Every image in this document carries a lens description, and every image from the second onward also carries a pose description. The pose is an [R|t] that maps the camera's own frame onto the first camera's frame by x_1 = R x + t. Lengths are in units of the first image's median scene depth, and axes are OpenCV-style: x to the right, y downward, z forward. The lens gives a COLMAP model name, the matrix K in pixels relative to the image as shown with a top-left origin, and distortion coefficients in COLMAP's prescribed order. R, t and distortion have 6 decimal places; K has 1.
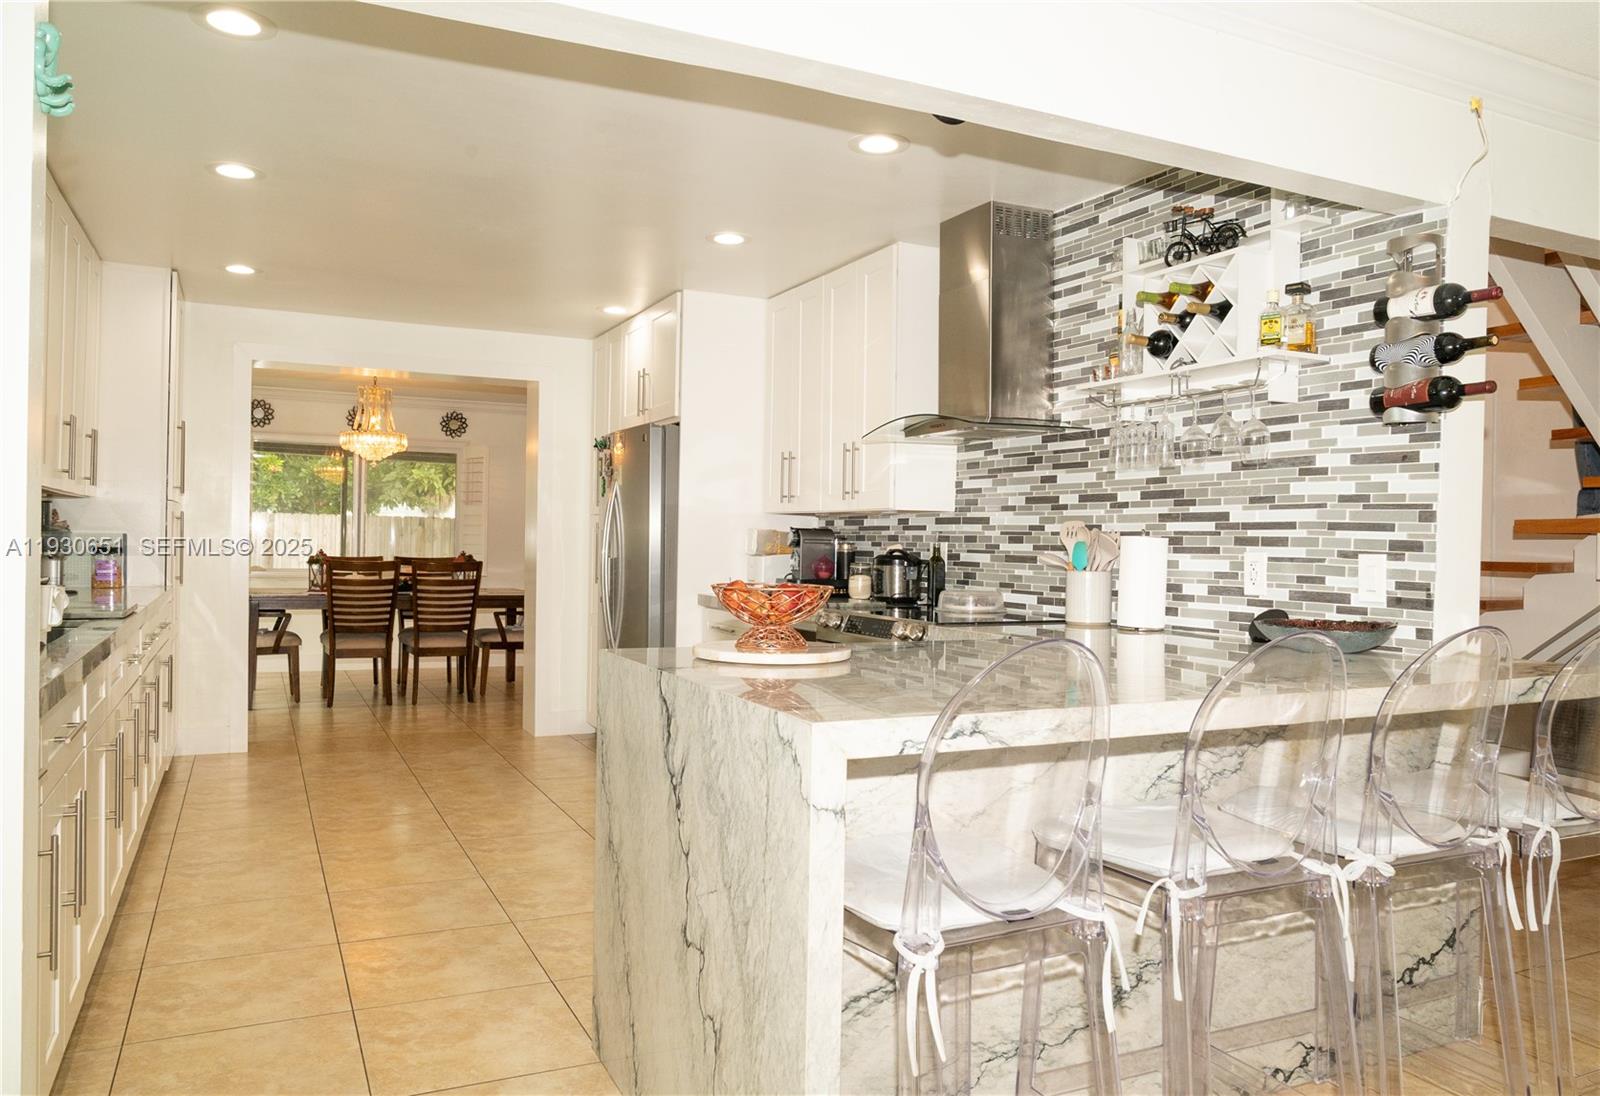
lens RADIAL K [[1139.5, 0, 800.0], [0, 1139.5, 548.0], [0, 0, 1]] dist [-0.027373, 0.003802]
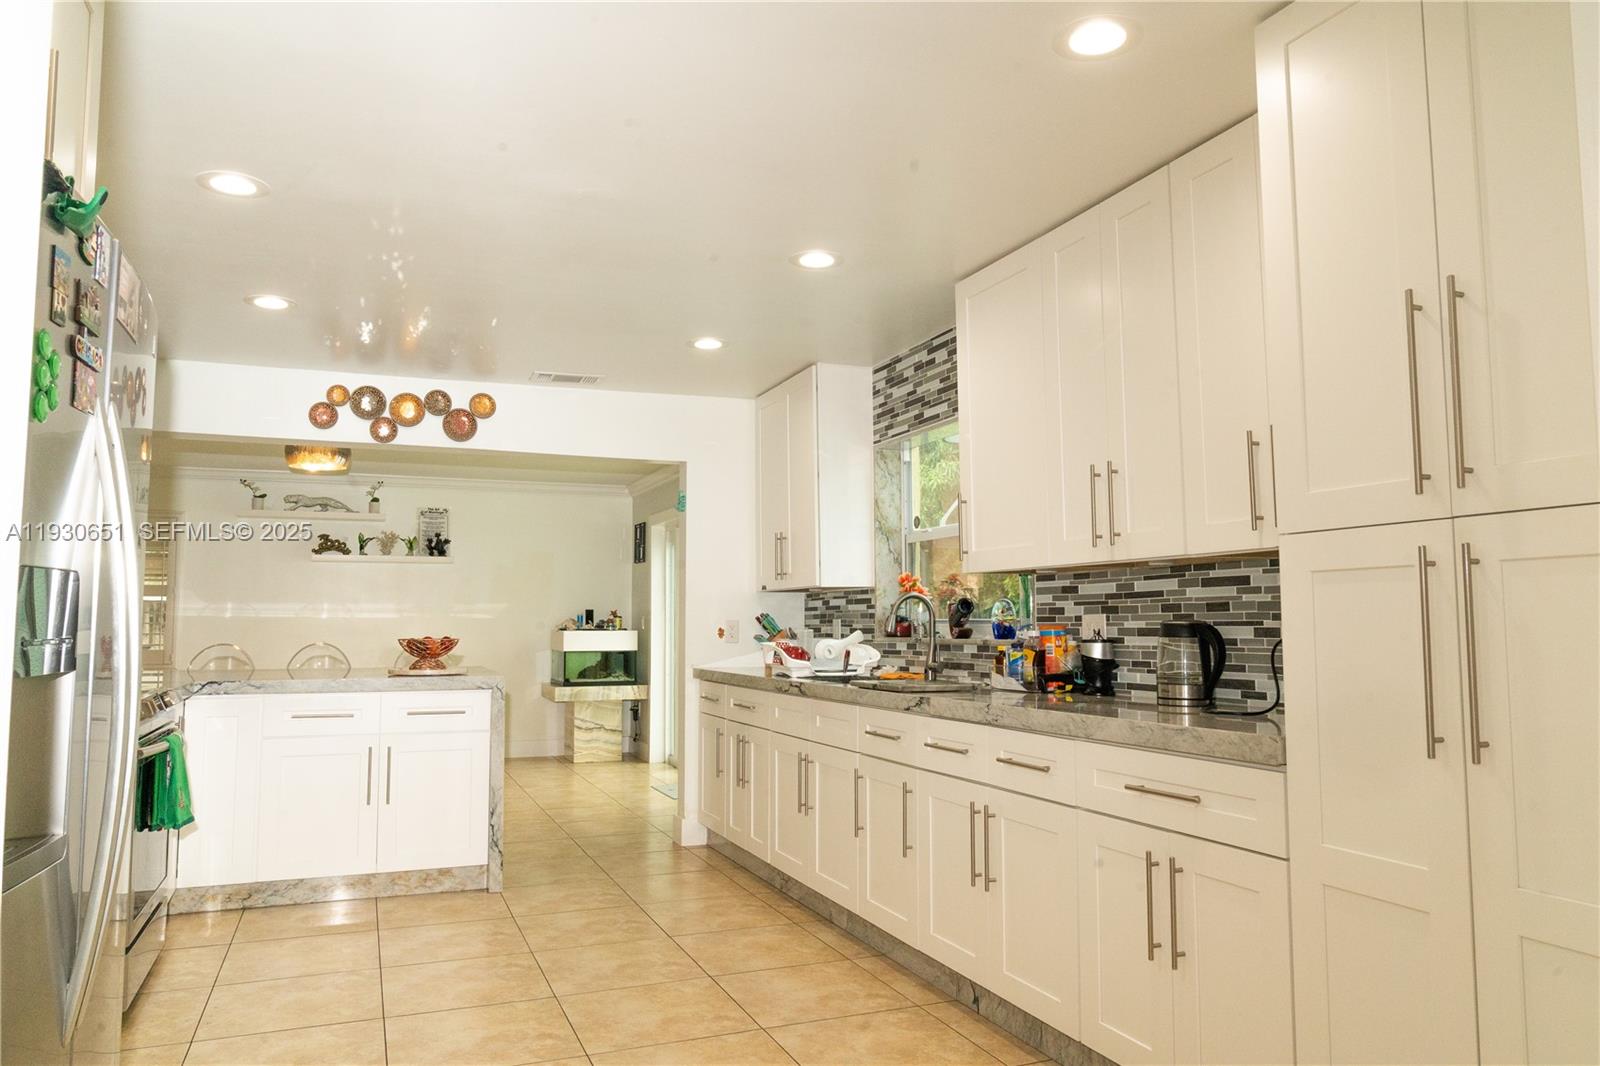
lens RADIAL K [[1078.5, 0, 800.0], [0, 1078.5, 533.0], [0, 0, 1]] dist [-0.032943, 0.004575]
pose [[-0.997693, -0.008377, 0.067373, -0.524967], [-0.013577, 0.996932, -0.077092, -0.011294], [-0.066520, -0.077829, -0.994745, 1.849913]]
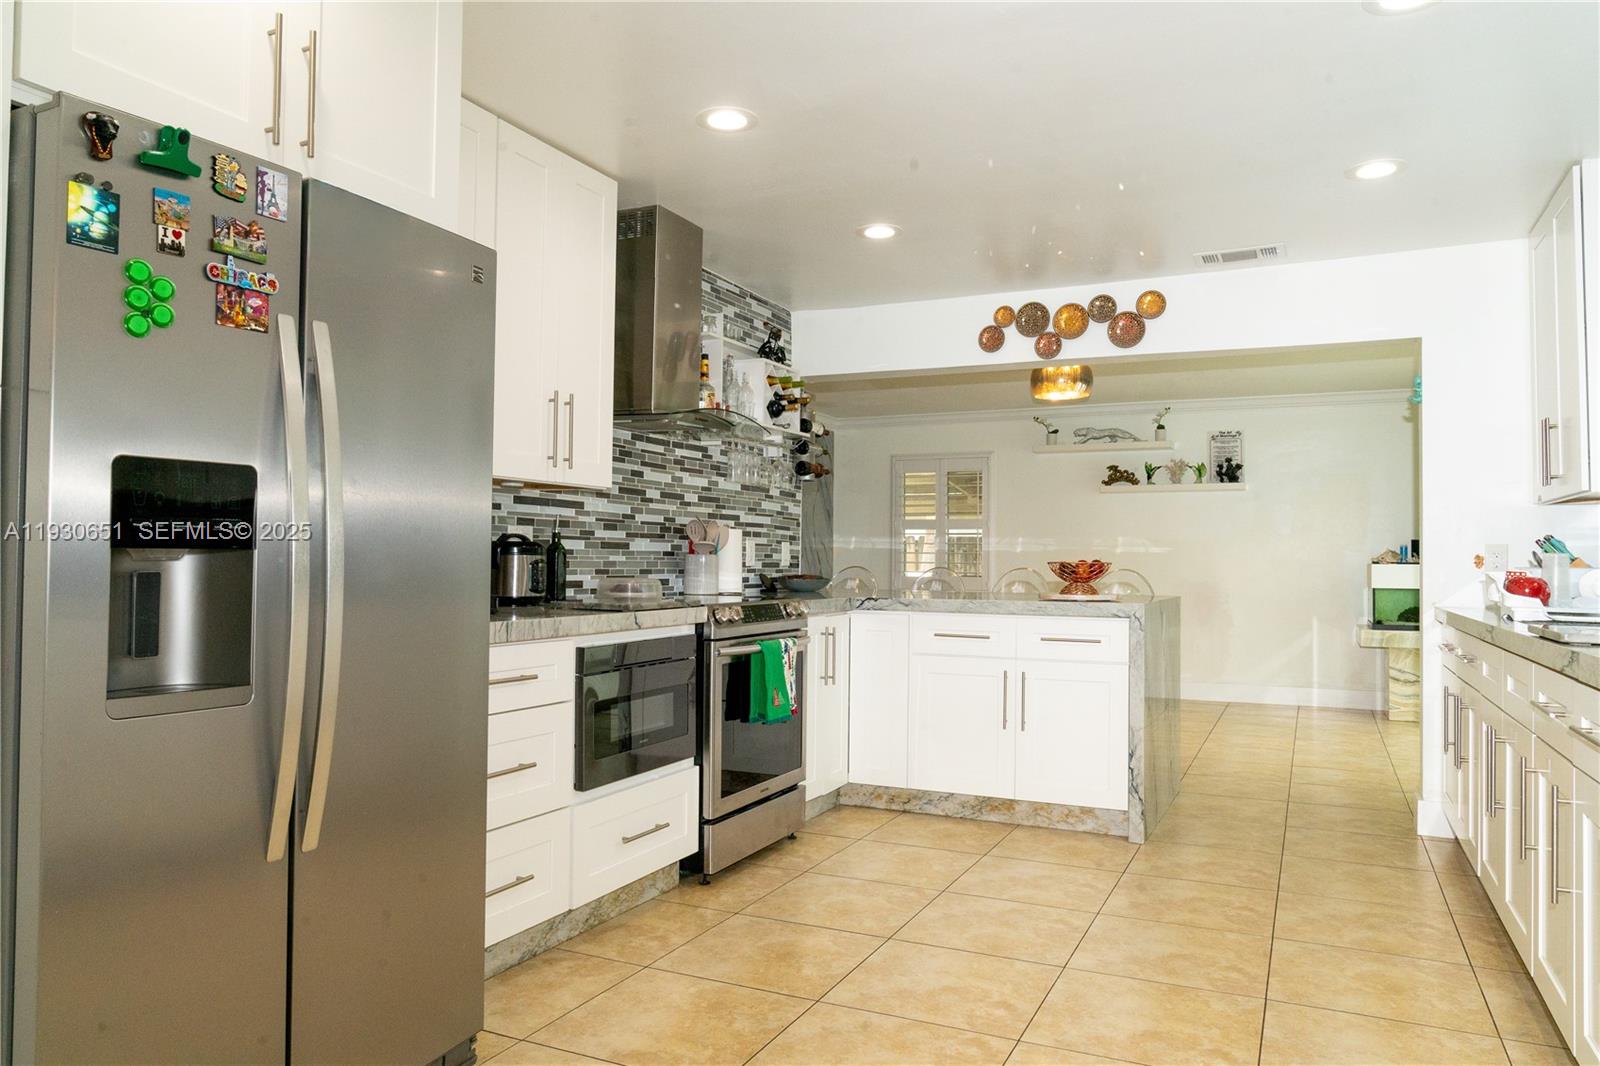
lens RADIAL K [[1078.5, 0, 800.0], [0, 1078.5, 533.0], [0, 0, 1]] dist [-0.032943, 0.004575]
pose [[-0.624614, -0.003147, 0.780927, -0.733667], [-0.016283, 0.999827, -0.008994, 0.004684], [-0.780764, -0.018333, -0.624557, 1.596954]]
